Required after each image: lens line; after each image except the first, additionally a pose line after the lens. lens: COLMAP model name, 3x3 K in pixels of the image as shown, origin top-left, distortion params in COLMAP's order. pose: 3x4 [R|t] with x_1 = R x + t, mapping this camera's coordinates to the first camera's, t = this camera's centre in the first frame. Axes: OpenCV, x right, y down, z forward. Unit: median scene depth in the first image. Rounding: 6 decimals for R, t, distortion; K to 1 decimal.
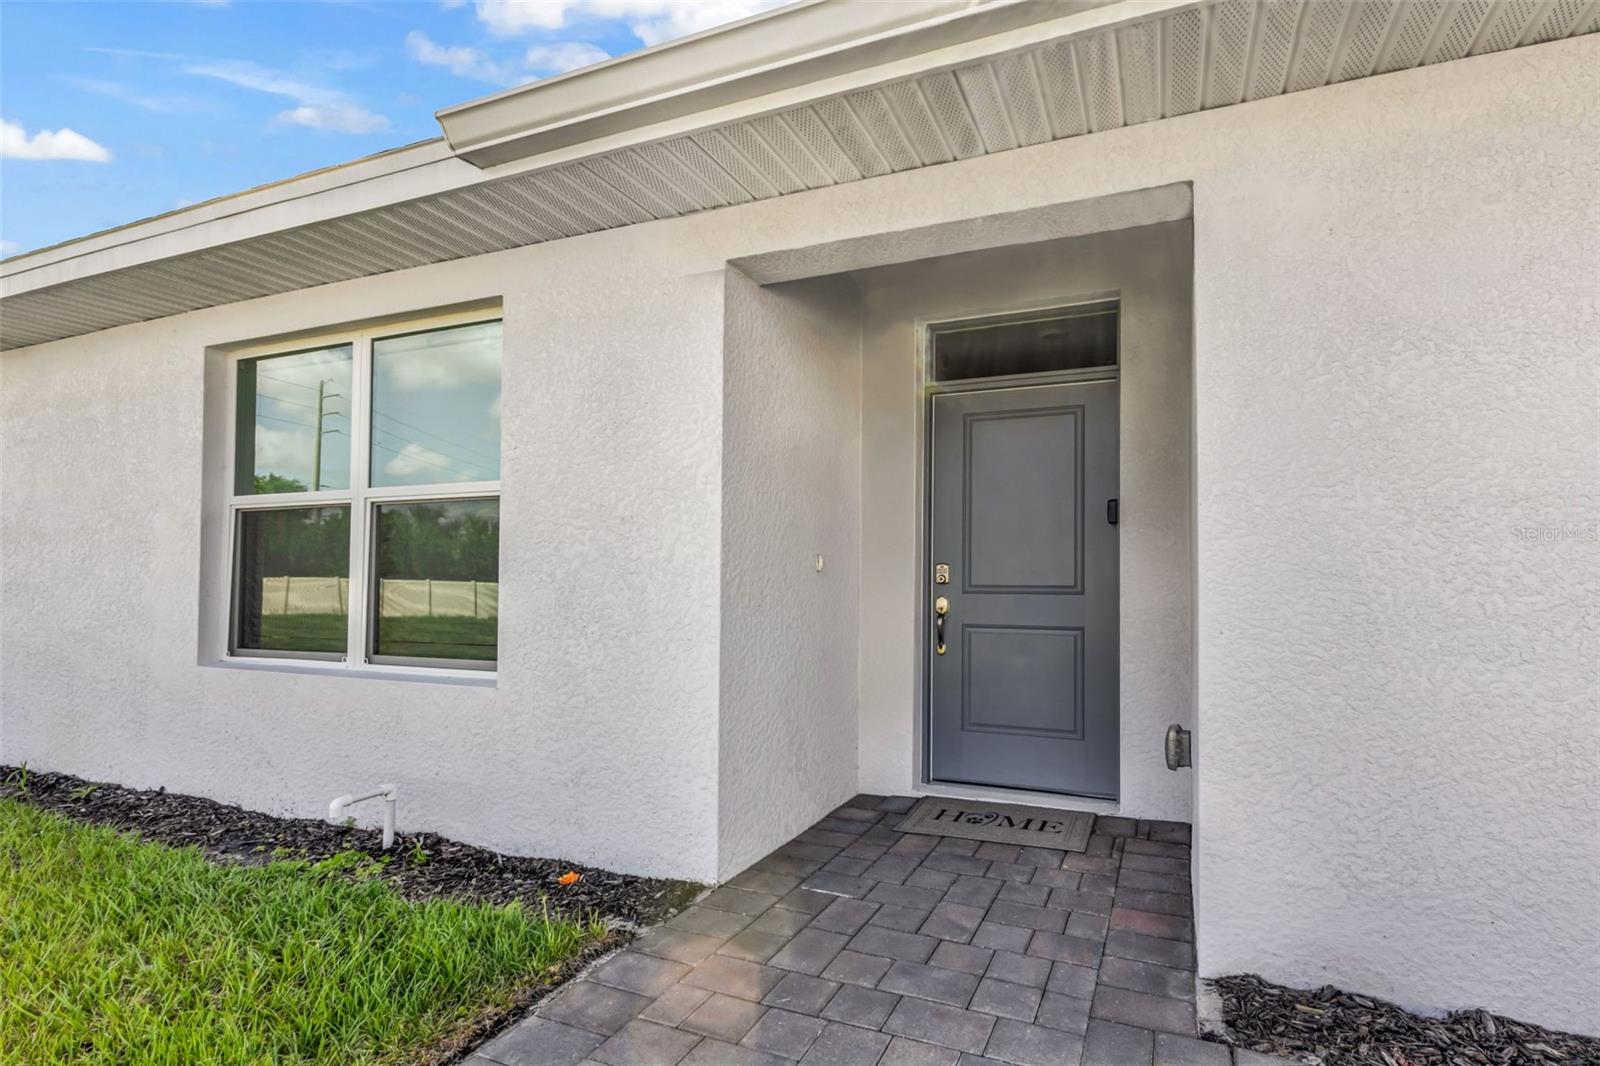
lens RADIAL K [[702.4, 0, 793.2], [0, 702.4, 550.2], [0, 0, 1]] dist [0.000981, -0.000570]
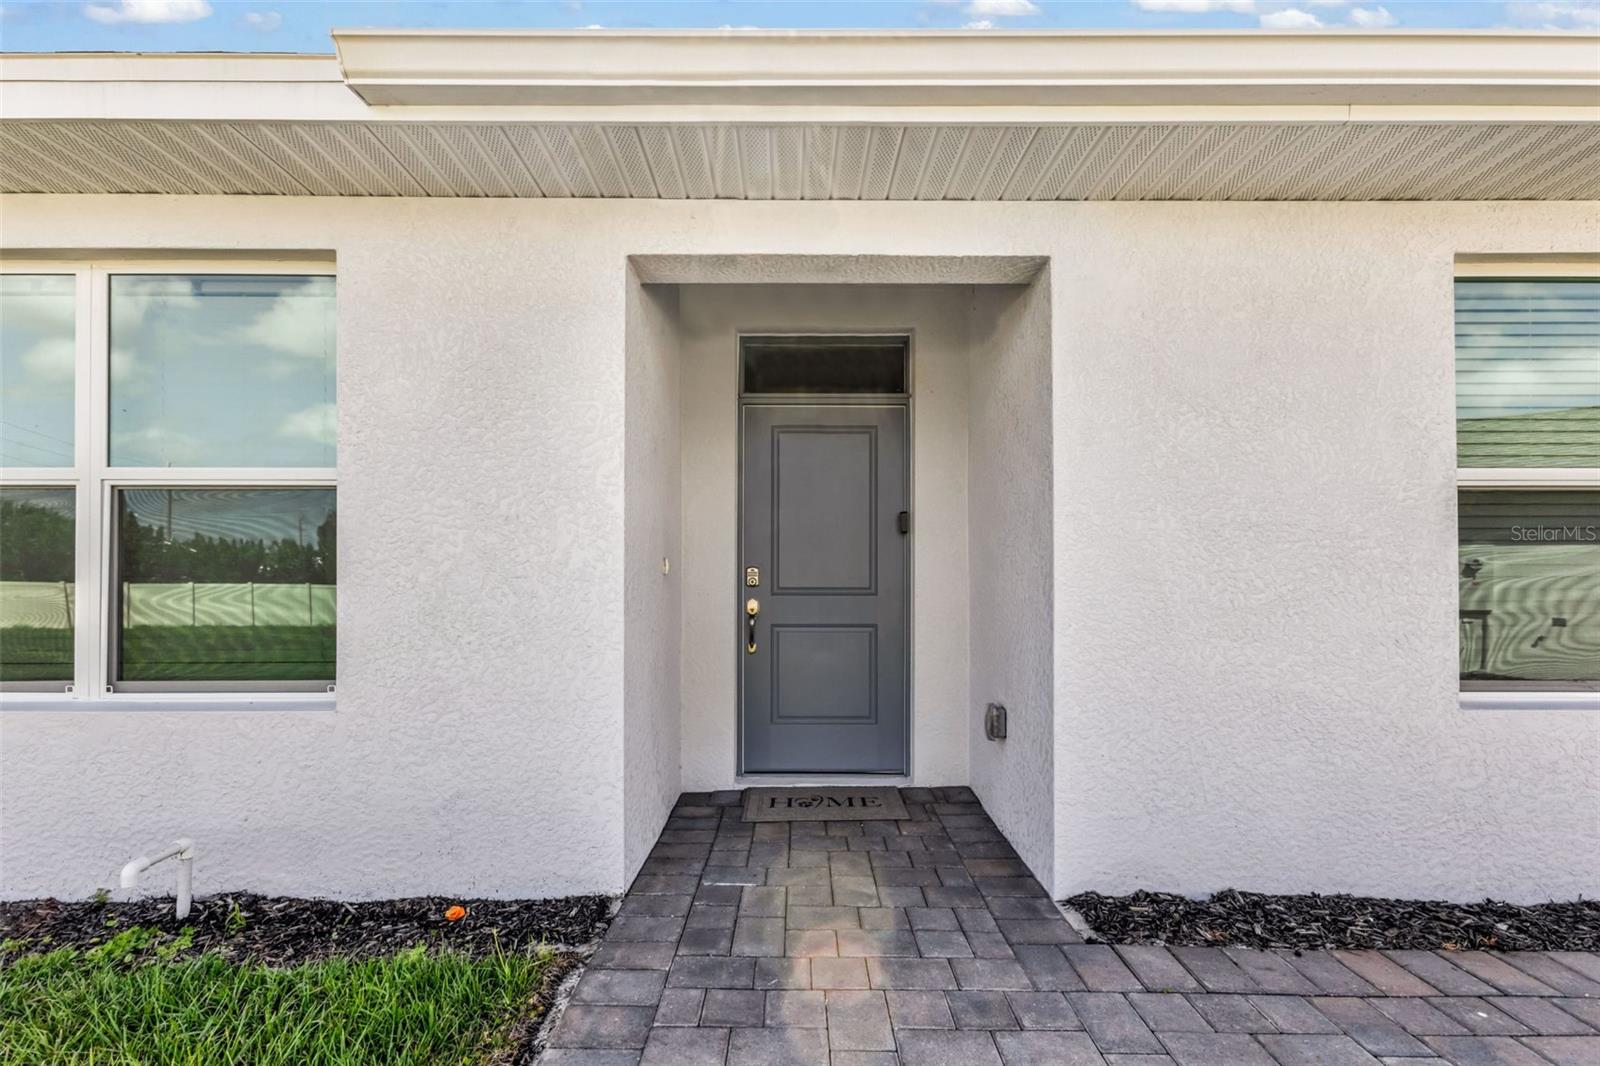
lens RADIAL K [[695.1, 0, 796.1], [0, 695.1, 564.0], [0, 0, 1]] dist [0.002704, -0.000519]
pose [[0.935442, 0.006727, 0.353416, -0.216100], [-0.012592, 0.999818, 0.014300, -0.002722], [-0.353256, -0.017827, 0.935357, 0.011209]]
